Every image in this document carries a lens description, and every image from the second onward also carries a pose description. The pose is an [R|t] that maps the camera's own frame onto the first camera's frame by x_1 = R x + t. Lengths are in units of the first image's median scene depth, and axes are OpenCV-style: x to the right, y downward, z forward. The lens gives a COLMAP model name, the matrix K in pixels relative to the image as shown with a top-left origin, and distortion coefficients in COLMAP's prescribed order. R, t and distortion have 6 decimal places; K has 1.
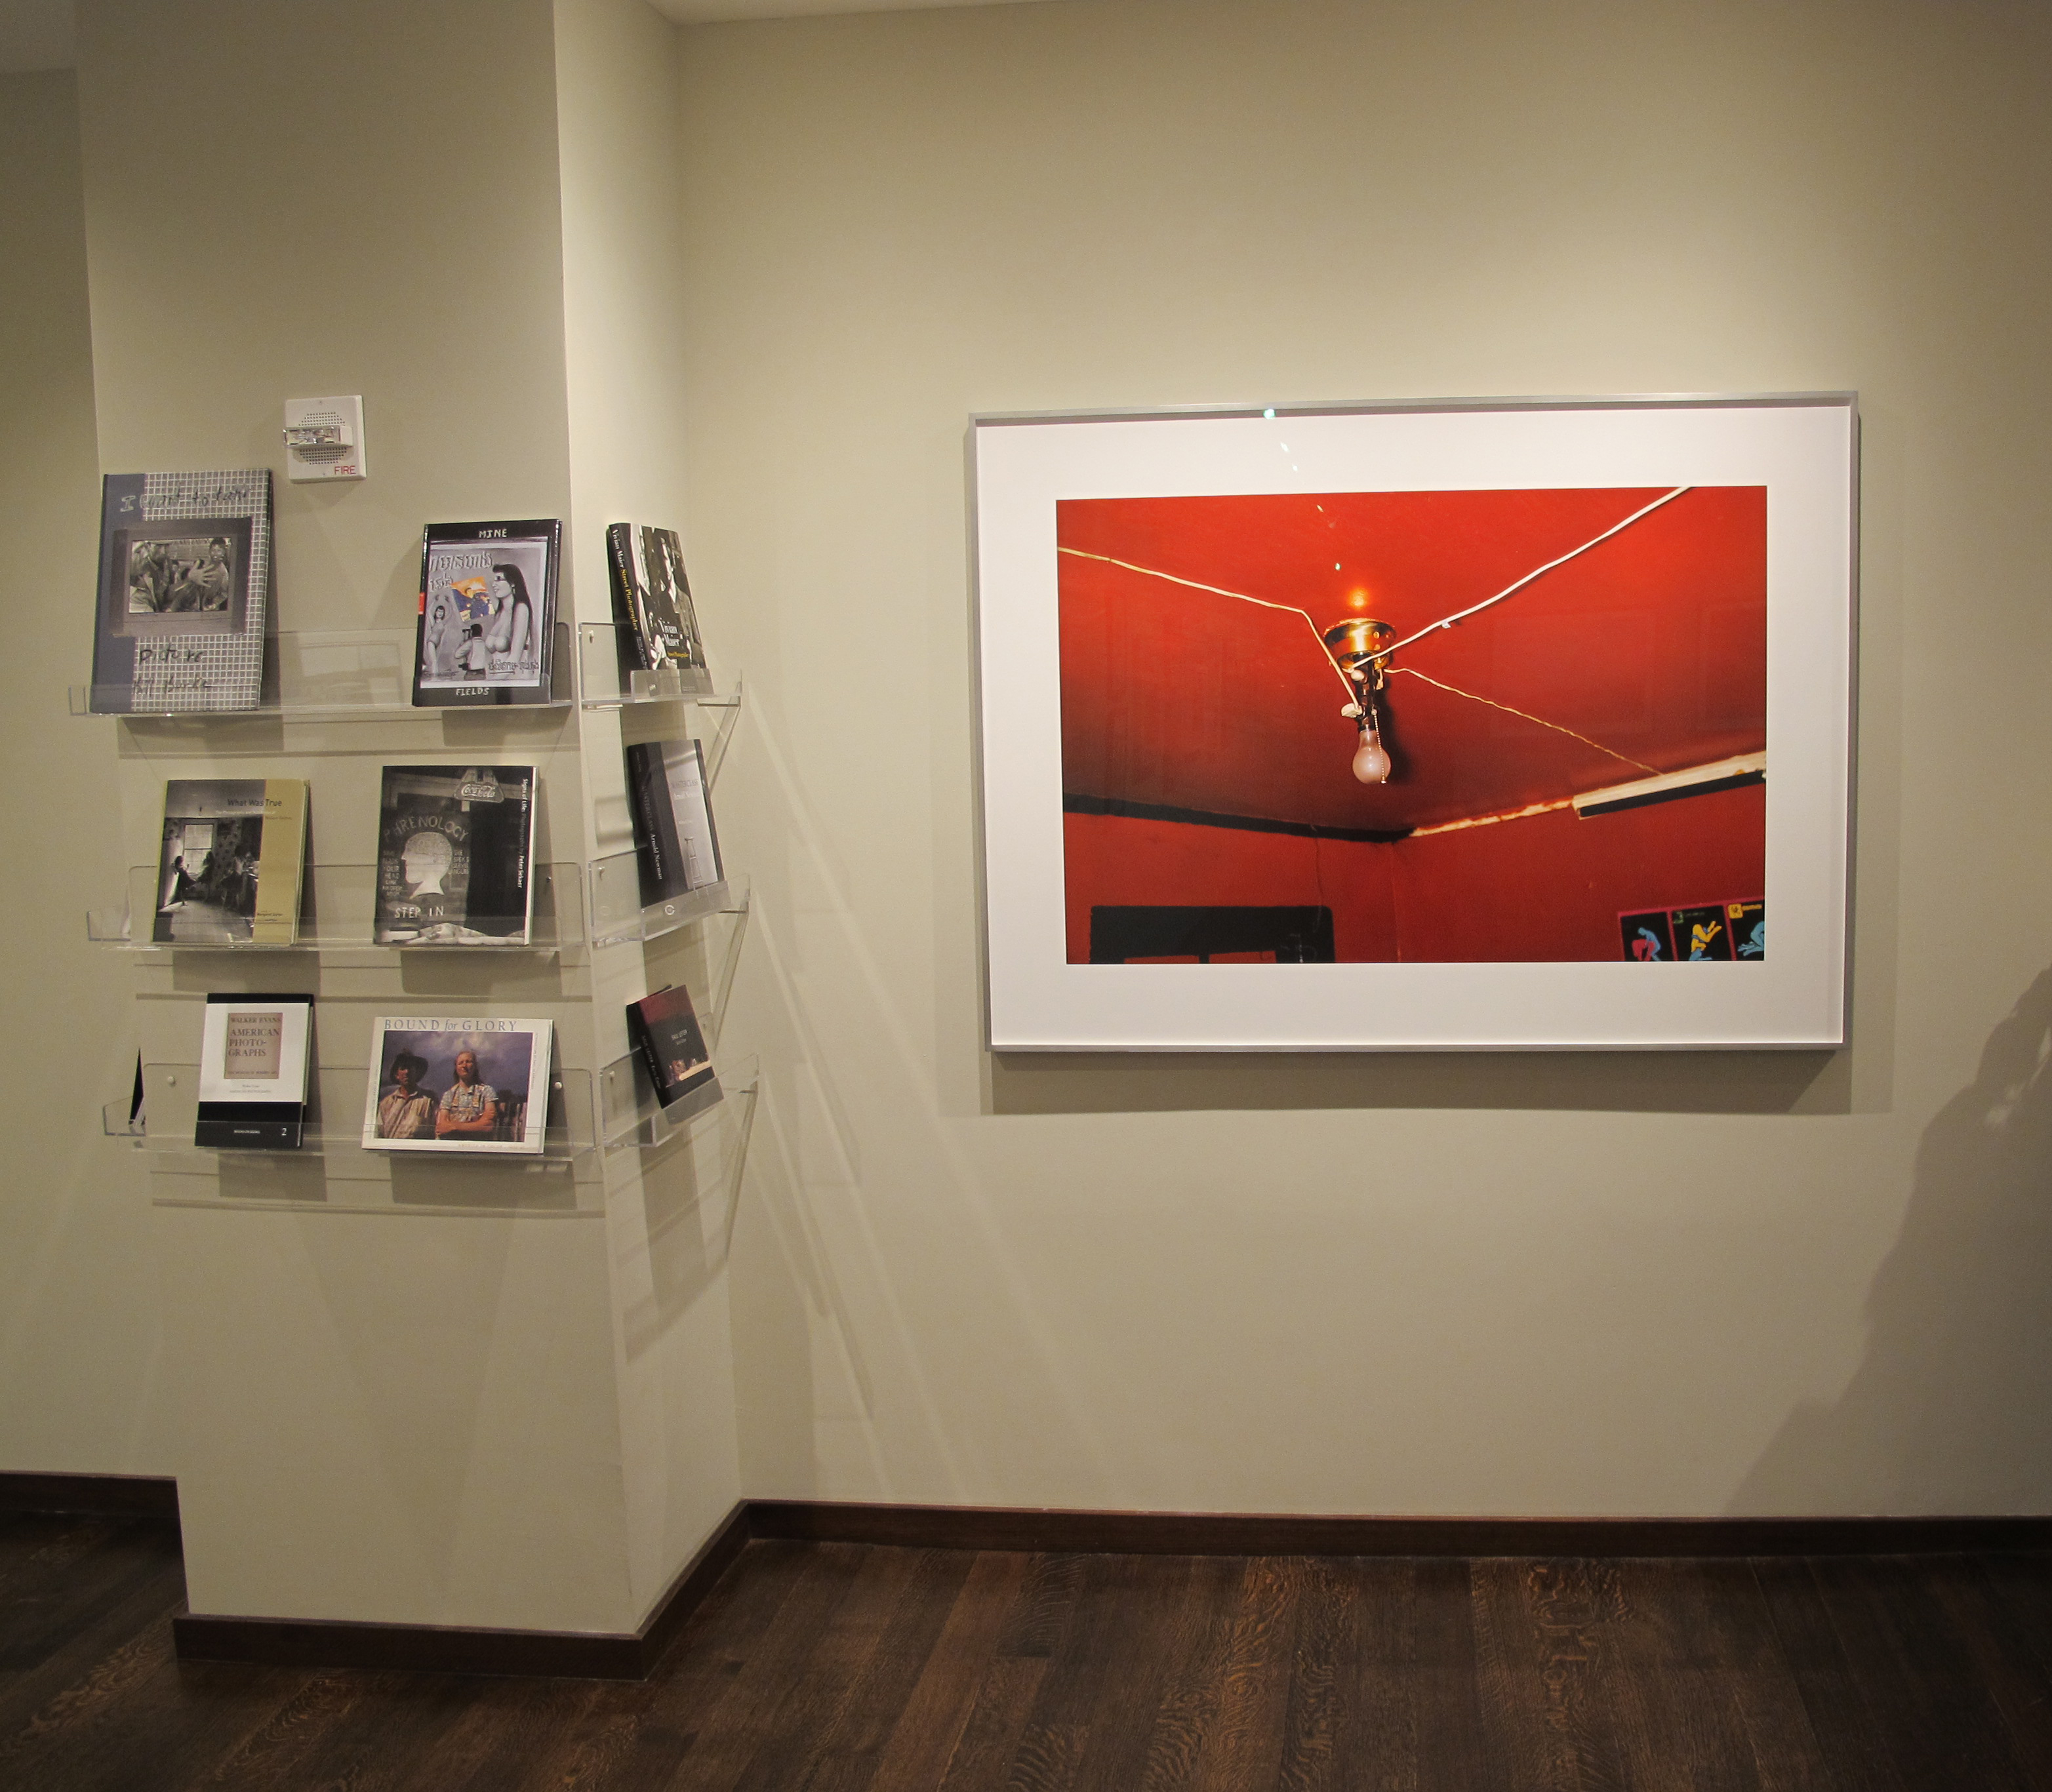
lens RADIAL K [[1970.4, 0, 1201.8], [0, 1970.4, 875.2], [0, 0, 1]] dist [-0.142520, 0.101432]
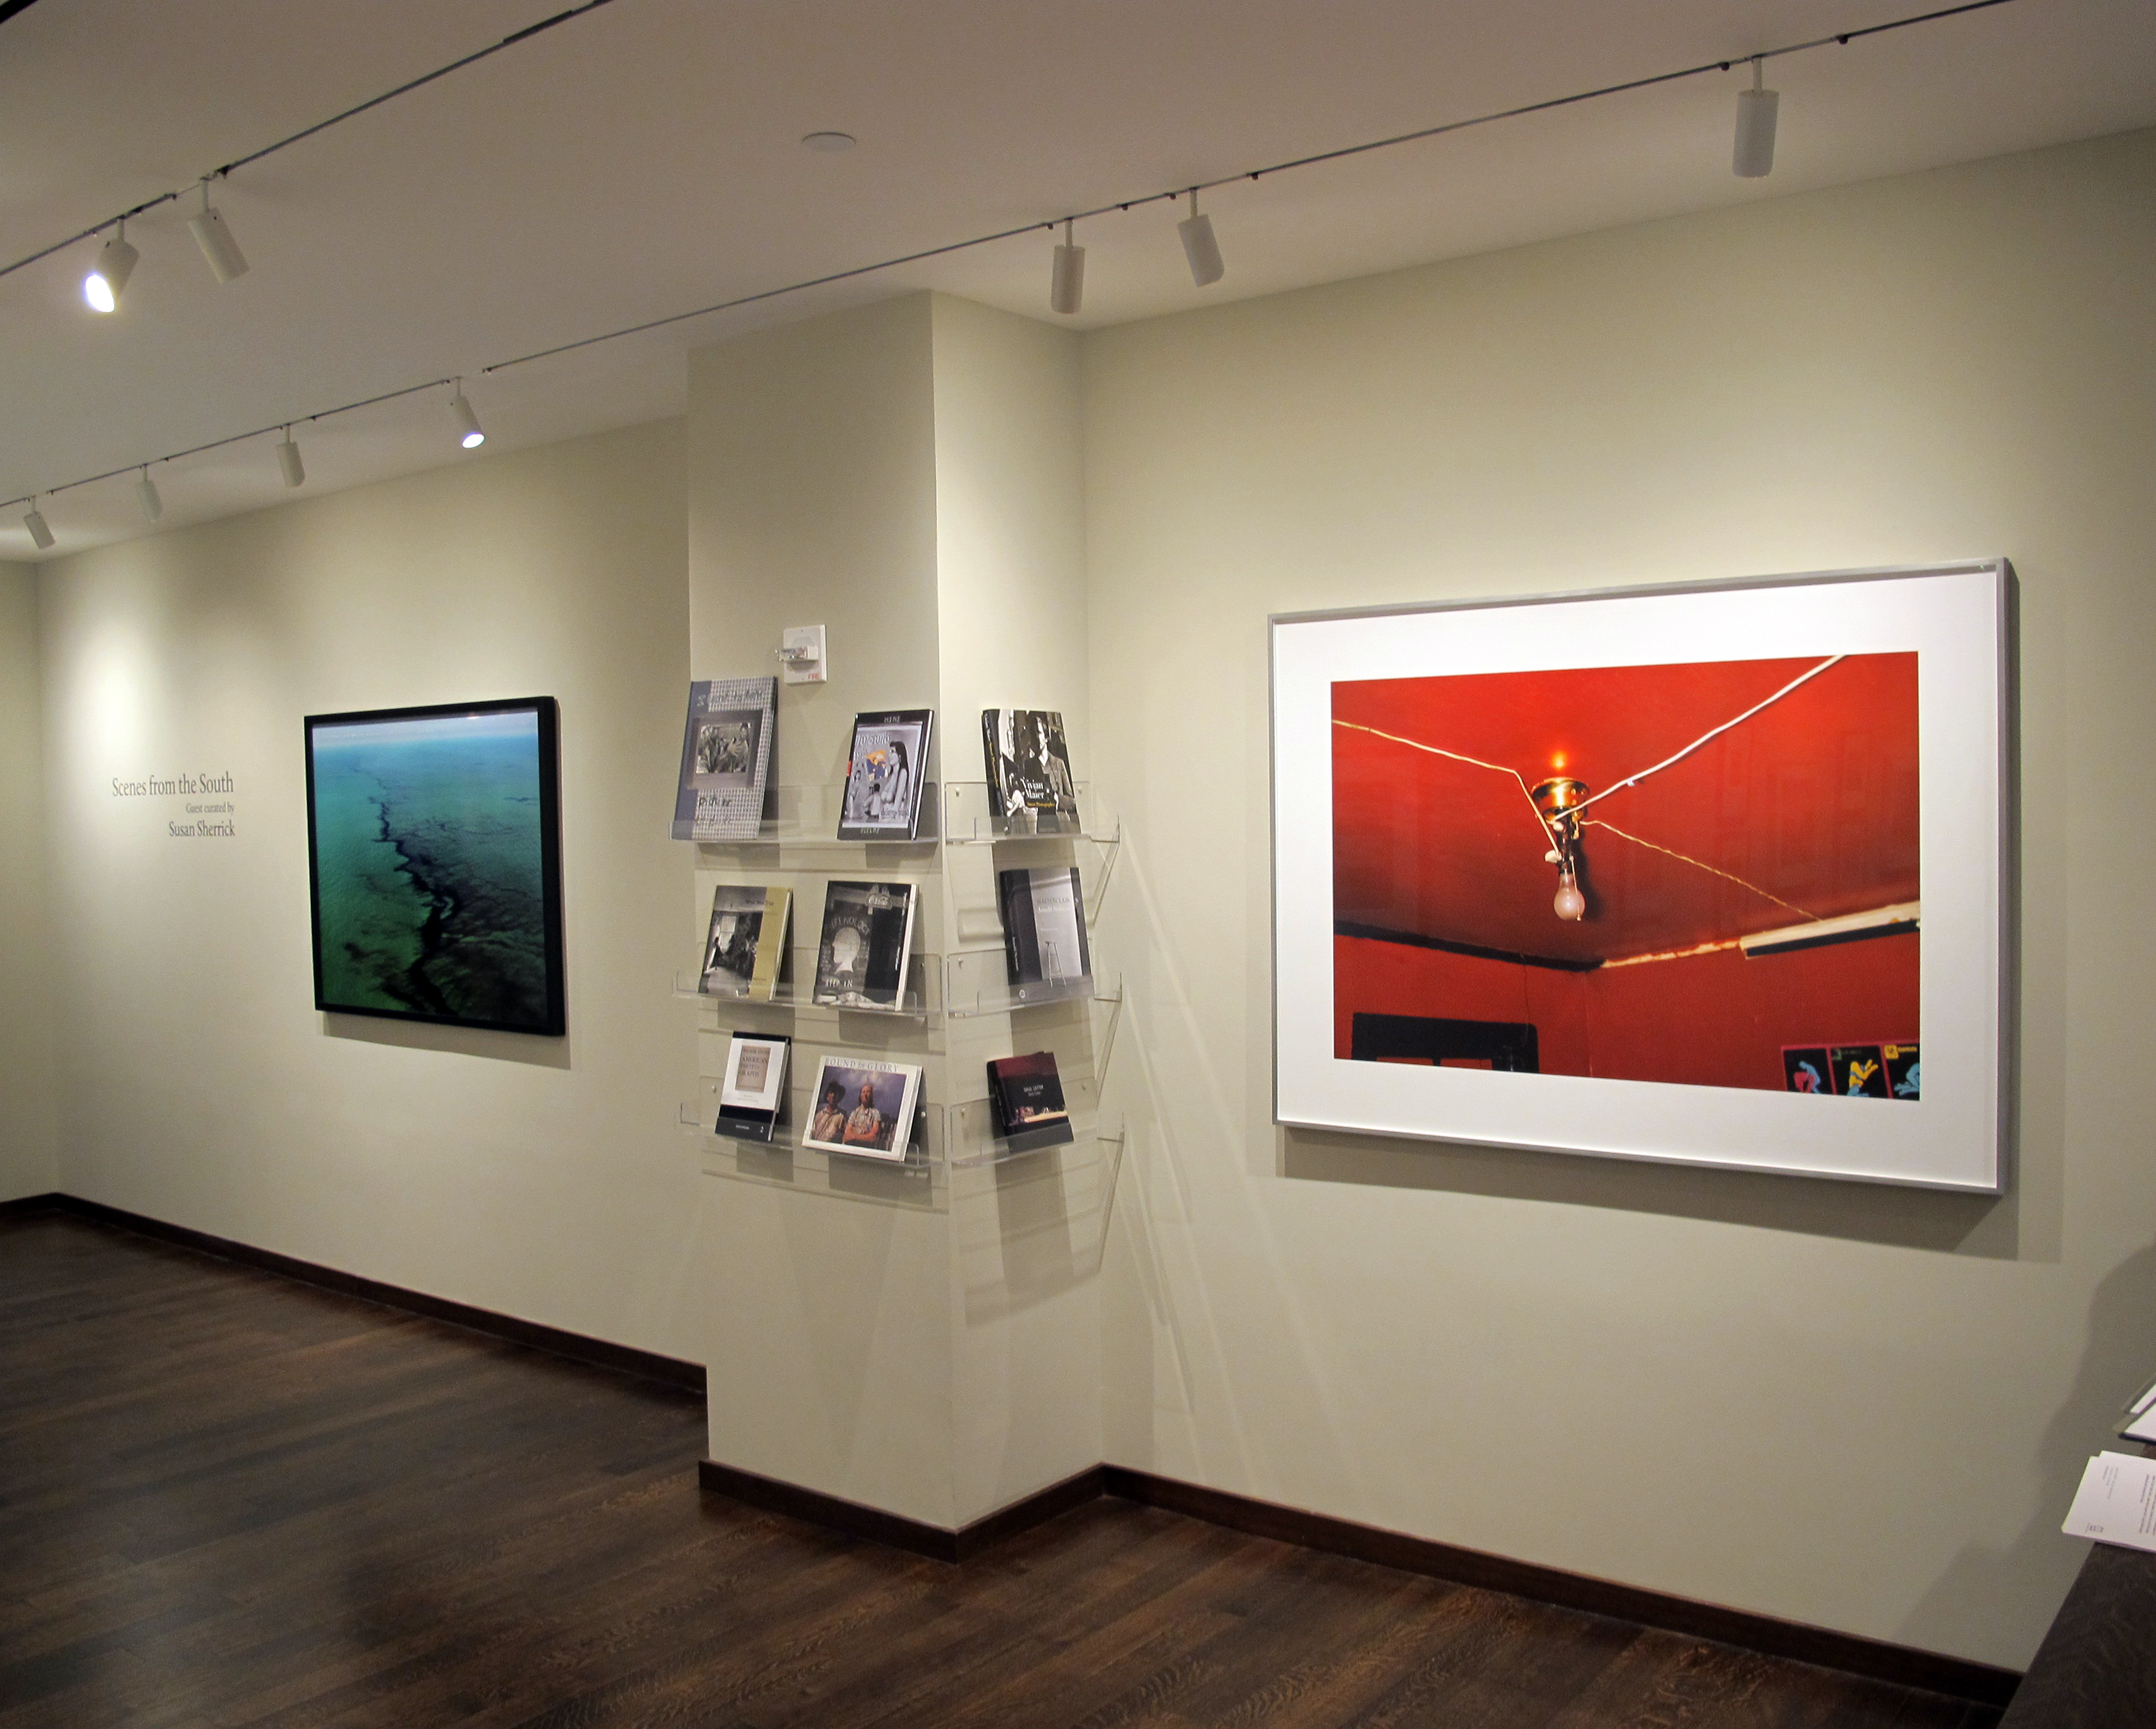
lens RADIAL K [[1906.7, 0, 1078.0], [0, 1906.7, 864.5], [0, 0, 1]] dist [-0.148816, 0.123326]
pose [[0.847078, 0.021899, -0.531017, 0.446443], [-0.056845, 0.997152, -0.049557, -0.008103], [0.528419, 0.072164, 0.845911, -0.095343]]
